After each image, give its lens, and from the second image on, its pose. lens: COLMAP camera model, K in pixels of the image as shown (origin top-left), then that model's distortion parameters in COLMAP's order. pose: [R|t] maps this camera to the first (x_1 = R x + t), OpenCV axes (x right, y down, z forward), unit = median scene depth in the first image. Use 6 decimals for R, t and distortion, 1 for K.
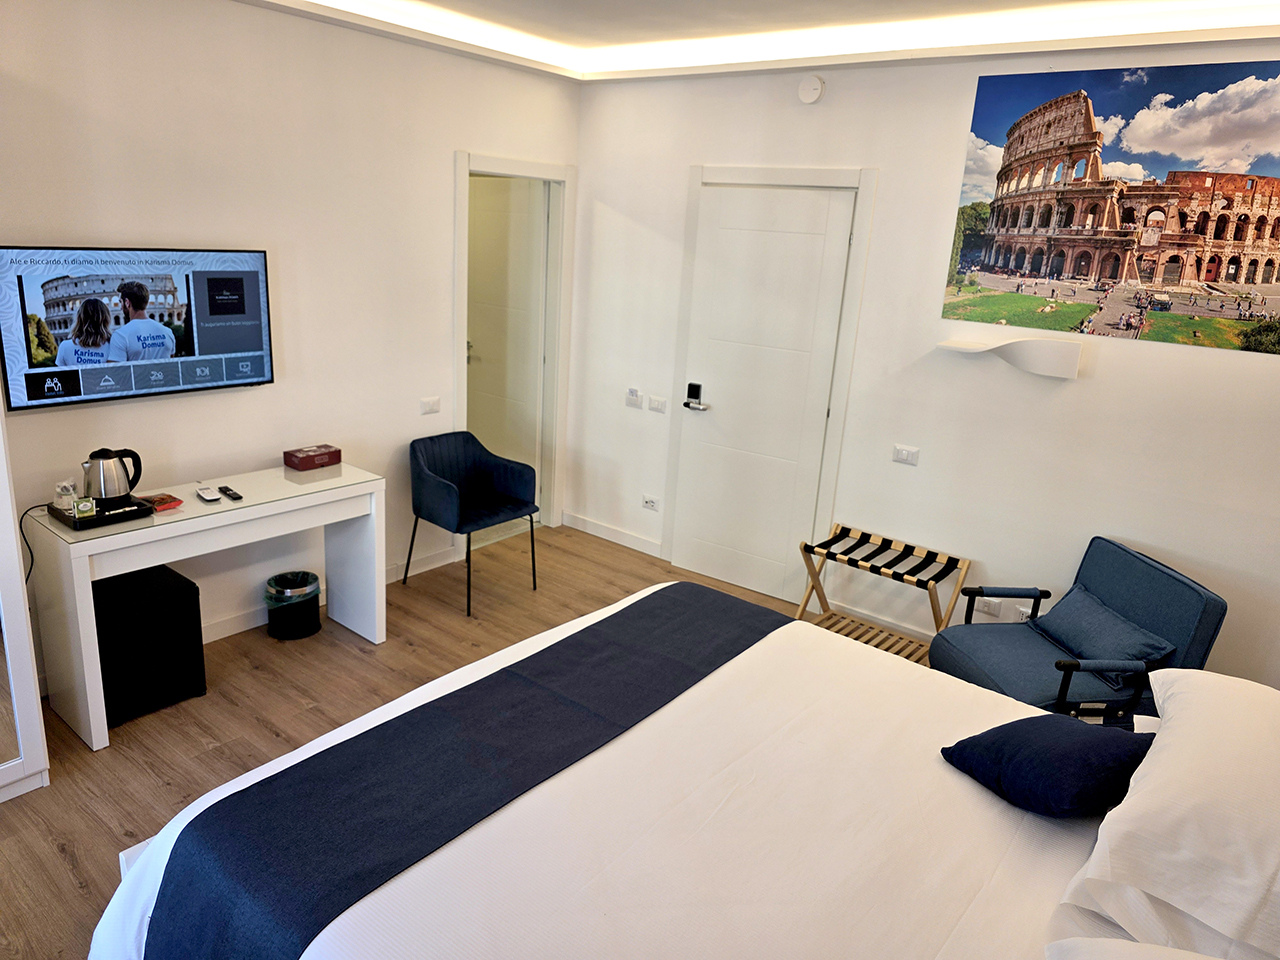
lens RADIAL K [[863.7, 0, 639.2], [0, 863.7, 464.9], [0, 0, 1]] dist [0.042883, -0.044996]
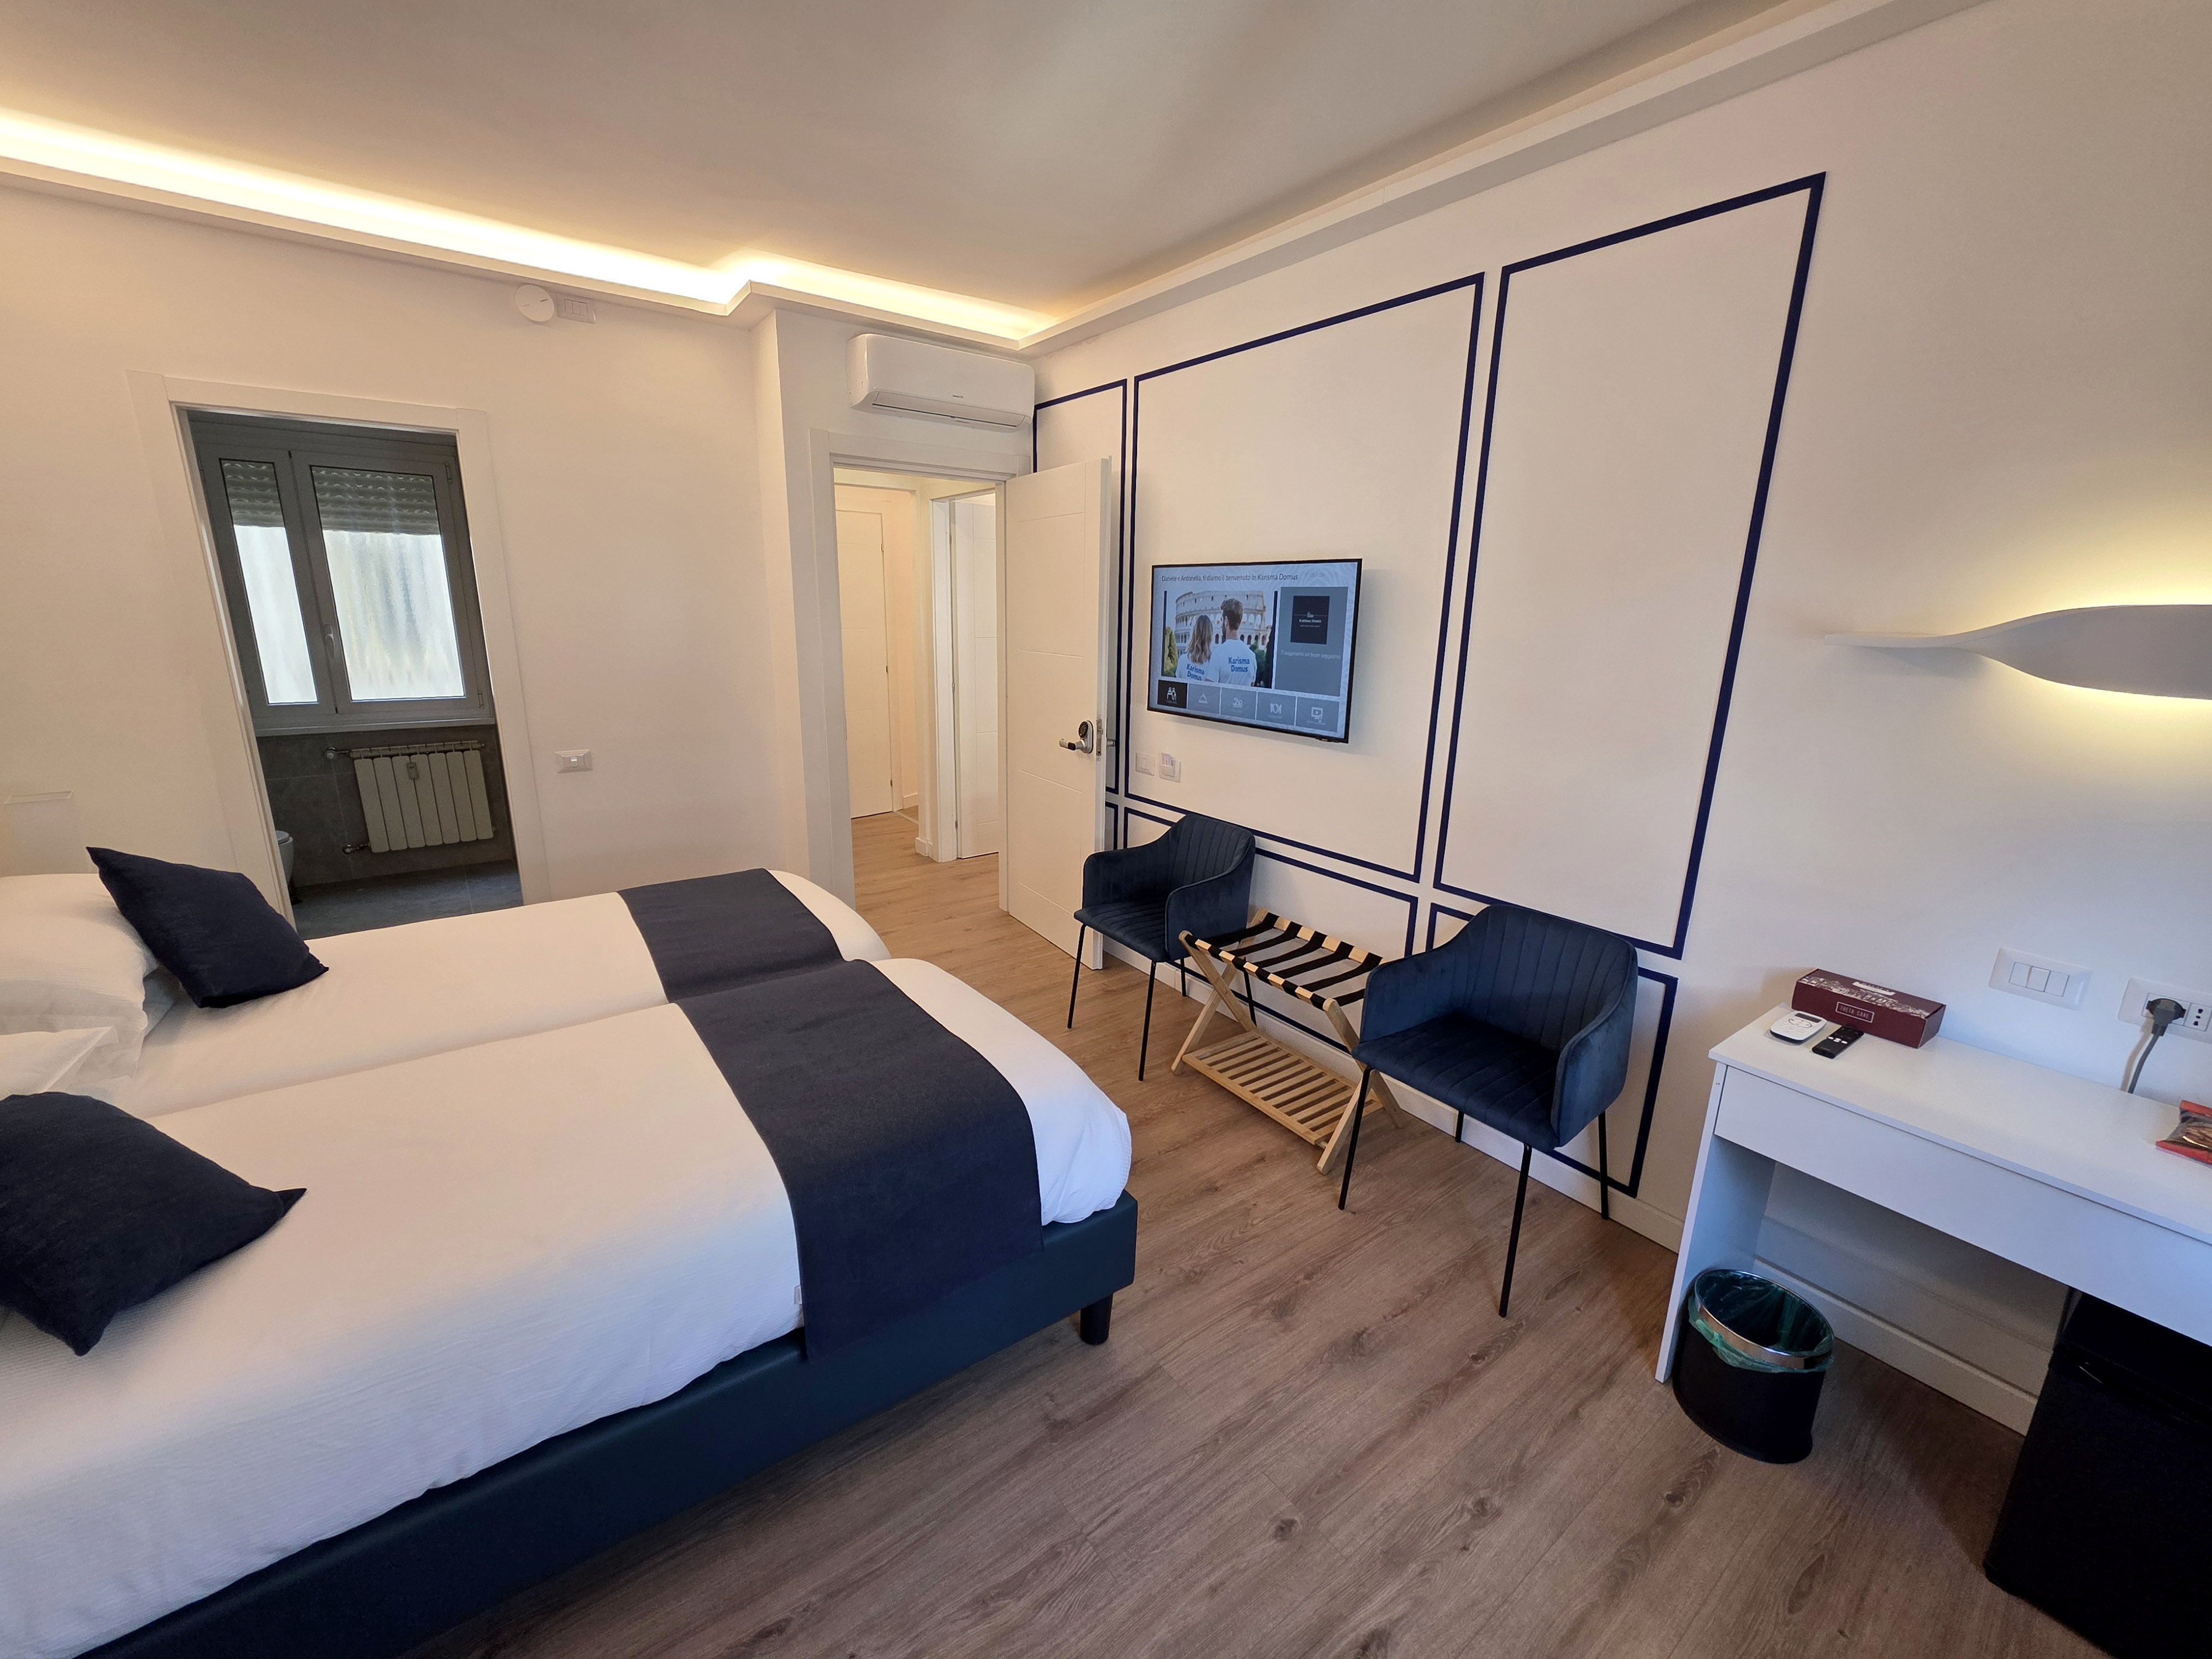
lens RADIAL K [[885.1, 0, 1096.2], [0, 885.1, 818.0], [0, 0, 1]] dist [-0.000629, 0.000633]
pose [[-0.272026, 0.164375, -0.948147, 0.393209], [-0.289314, 0.925747, 0.243496, -0.177149], [0.917769, 0.340550, -0.204271, 1.114408]]
